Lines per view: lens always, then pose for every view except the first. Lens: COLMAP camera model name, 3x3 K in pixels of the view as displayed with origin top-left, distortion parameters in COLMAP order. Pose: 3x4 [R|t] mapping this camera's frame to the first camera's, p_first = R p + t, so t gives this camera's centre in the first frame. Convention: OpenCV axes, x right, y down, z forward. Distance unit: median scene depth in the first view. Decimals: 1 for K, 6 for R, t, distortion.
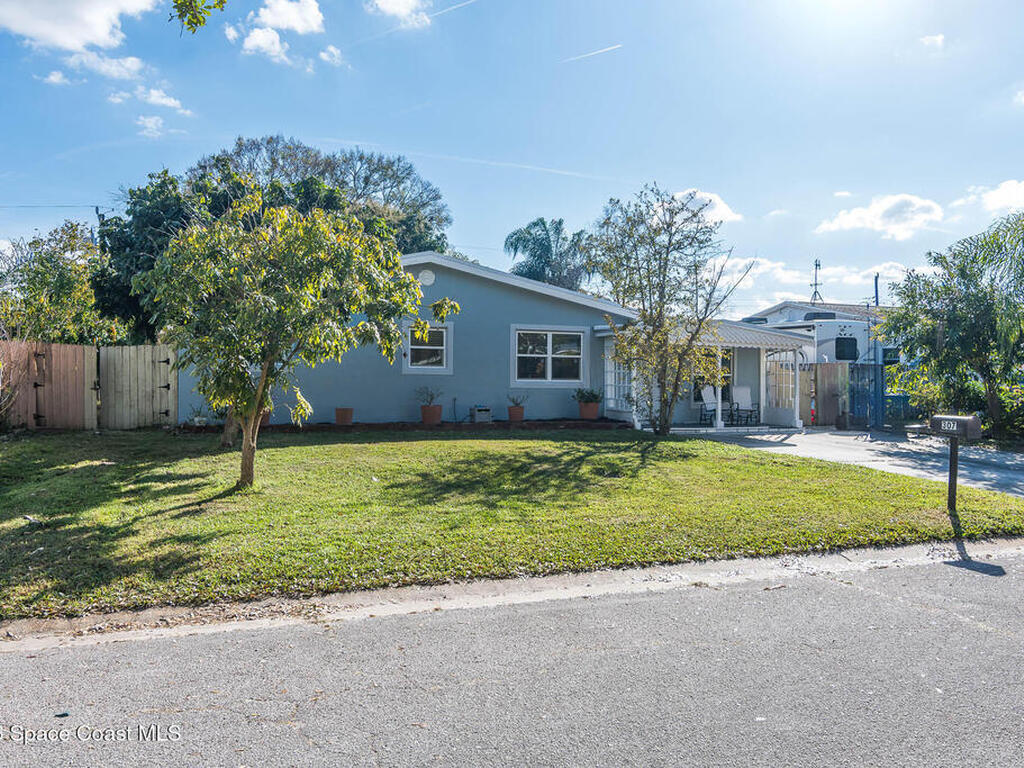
lens RADIAL K [[751.2, 0, 512.0], [0, 751.2, 384.0], [0, 0, 1]] dist [-0.000637, 0.142259]
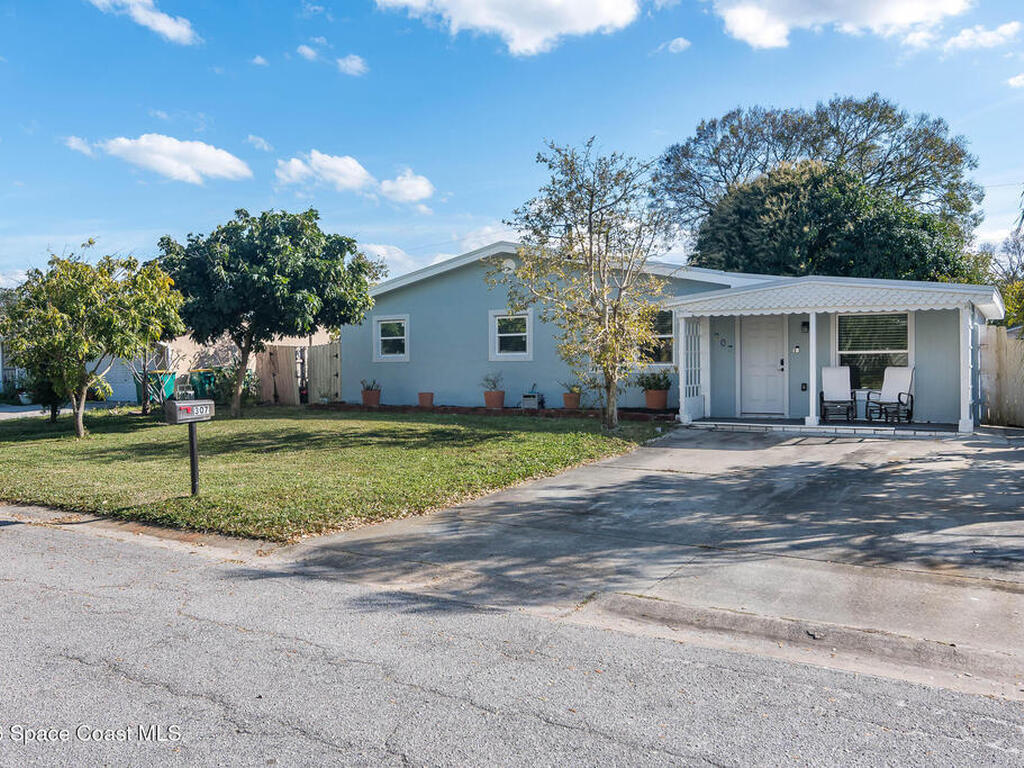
lens RADIAL K [[788.3, 0, 512.0], [0, 788.3, 384.0], [0, 0, 1]] dist [-0.000258, -0.000689]
pose [[0.663633, 0.000693, -0.748058, 0.679199], [0.011296, 0.999876, 0.010947, 0.006697], [0.747973, -0.015714, 0.663543, 0.288133]]
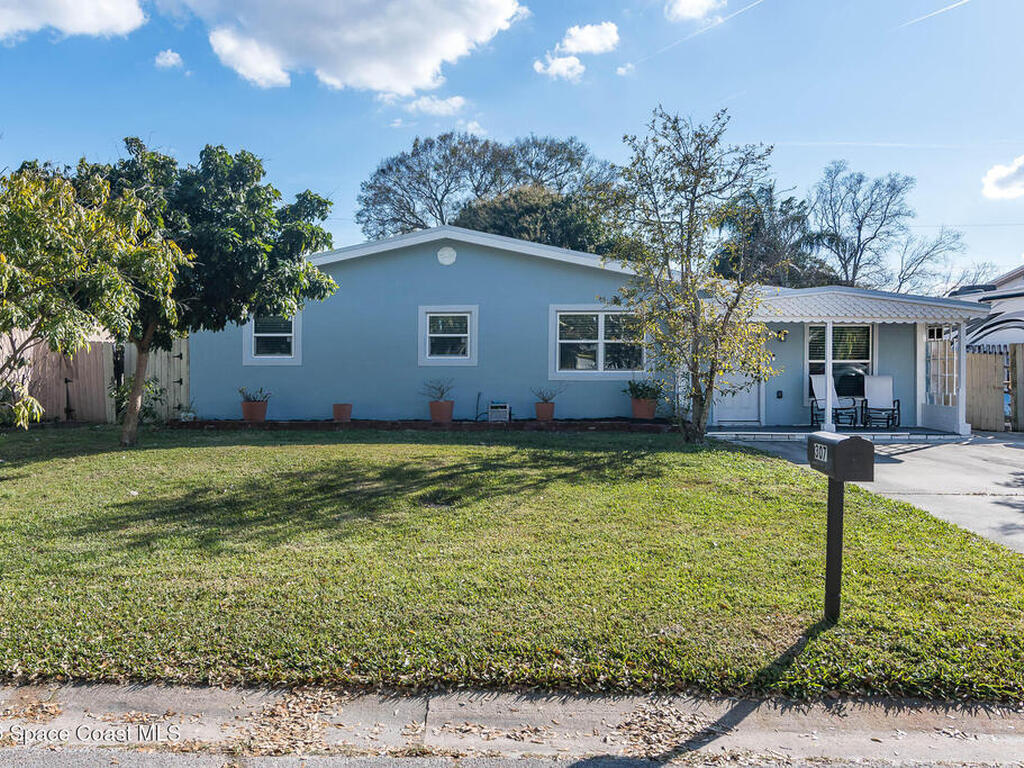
lens RADIAL K [[734.2, 0, 512.0], [0, 734.2, 384.0], [0, 0, 1]] dist [0.002473, 0.001670]
pose [[0.928236, -0.003860, -0.371971, 0.273779], [0.008373, 0.999910, 0.010520, 0.000021], [0.371897, -0.012879, 0.928185, 0.225216]]
